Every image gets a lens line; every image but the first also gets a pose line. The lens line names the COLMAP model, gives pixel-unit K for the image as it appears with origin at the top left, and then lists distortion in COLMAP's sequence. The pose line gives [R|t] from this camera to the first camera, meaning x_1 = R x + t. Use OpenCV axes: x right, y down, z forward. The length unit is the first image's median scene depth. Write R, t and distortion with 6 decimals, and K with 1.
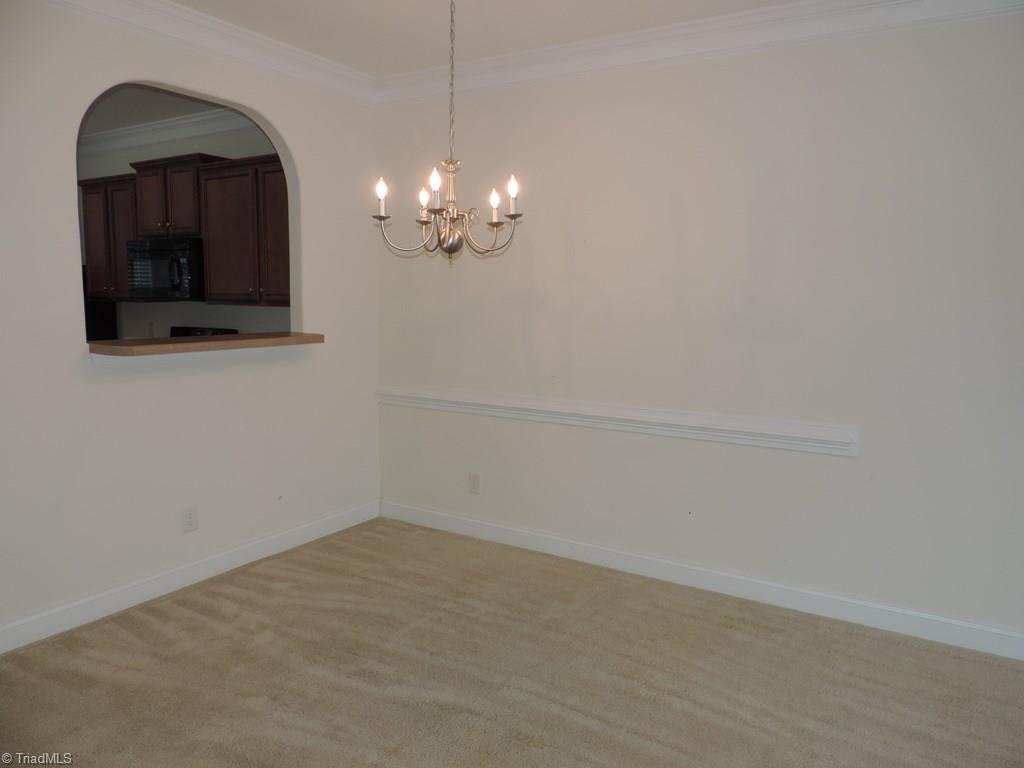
lens RADIAL K [[729.3, 0, 513.7], [0, 729.3, 385.0], [0, 0, 1]] dist [0.004197, -0.002215]
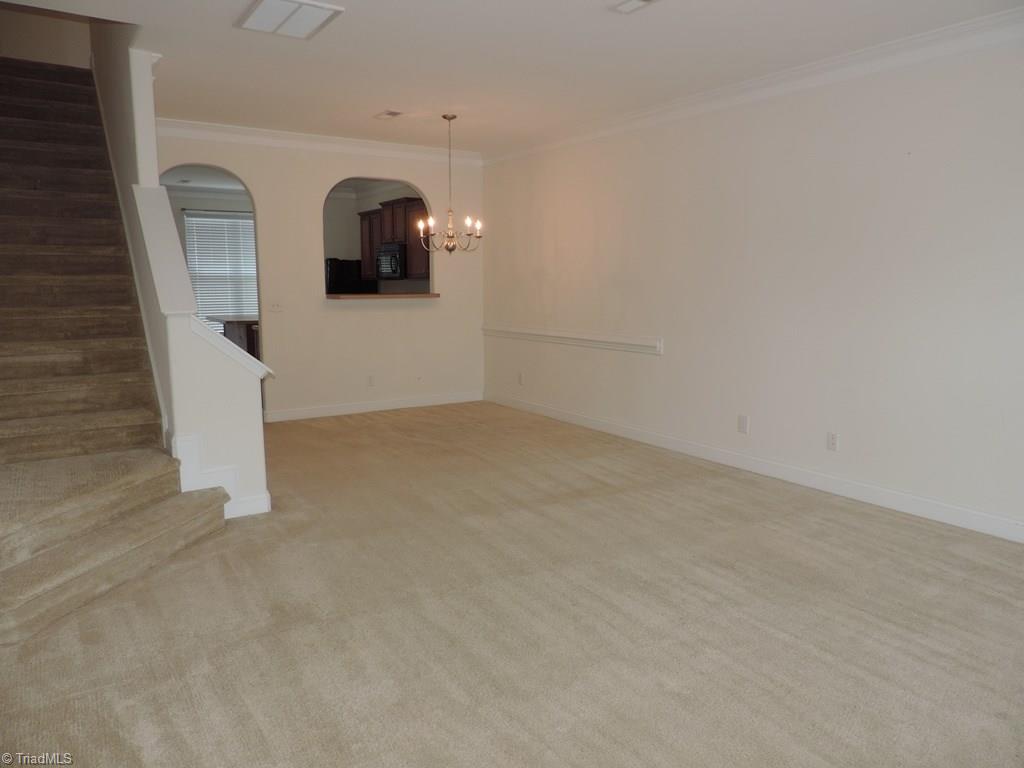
lens RADIAL K [[729.3, 0, 512.1], [0, 729.3, 381.0], [0, 0, 1]] dist [0.004197, -0.002215]
pose [[0.909594, 0.043195, -0.413246, 0.698759], [-0.037951, 0.999061, 0.020895, 0.110839], [0.413760, -0.003323, 0.910380, -0.655538]]
